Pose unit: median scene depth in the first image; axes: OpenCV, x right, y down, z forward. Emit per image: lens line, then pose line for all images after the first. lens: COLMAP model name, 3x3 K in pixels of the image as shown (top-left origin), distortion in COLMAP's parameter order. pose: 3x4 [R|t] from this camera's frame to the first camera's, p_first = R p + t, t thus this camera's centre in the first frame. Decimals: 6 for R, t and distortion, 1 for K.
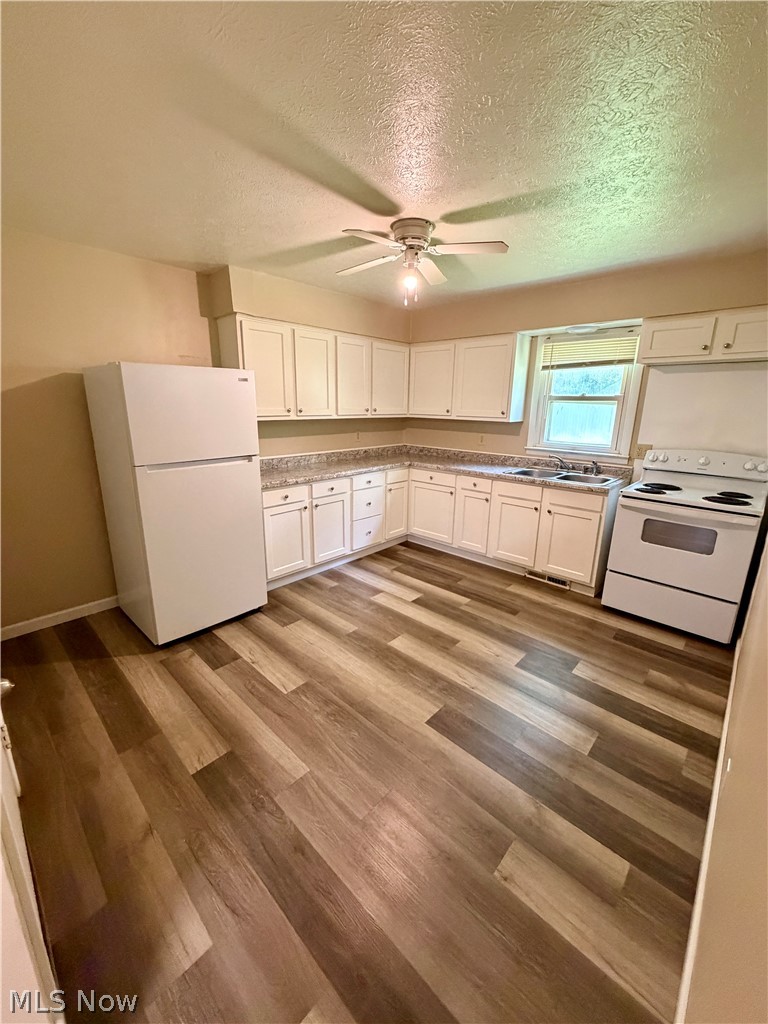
lens RADIAL K [[410.6, 0, 384.0], [0, 410.6, 509.2], [0, 0, 1]] dist [0.000557, 0.000295]
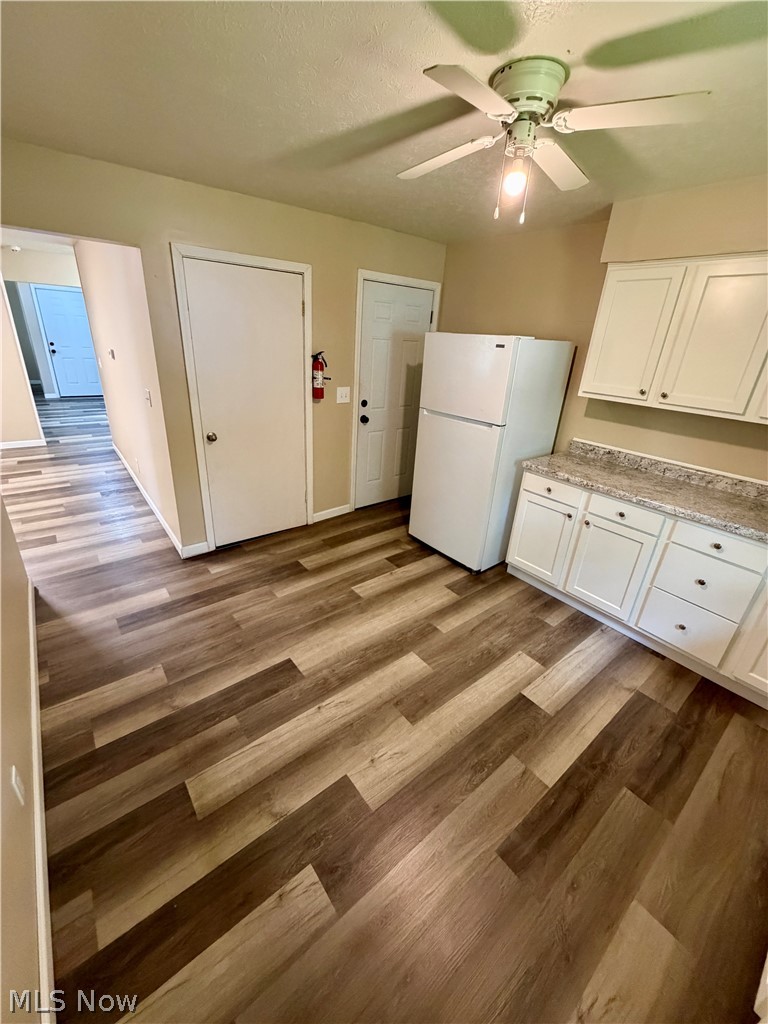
lens RADIAL K [[410.6, 0, 383.8], [0, 410.6, 509.6], [0, 0, 1]] dist [0.000557, 0.000295]
pose [[-0.145129, 0.368052, -0.918409, 0.635468], [-0.304673, 0.866507, 0.395397, -0.238899], [0.941335, 0.337199, -0.013620, 0.753401]]
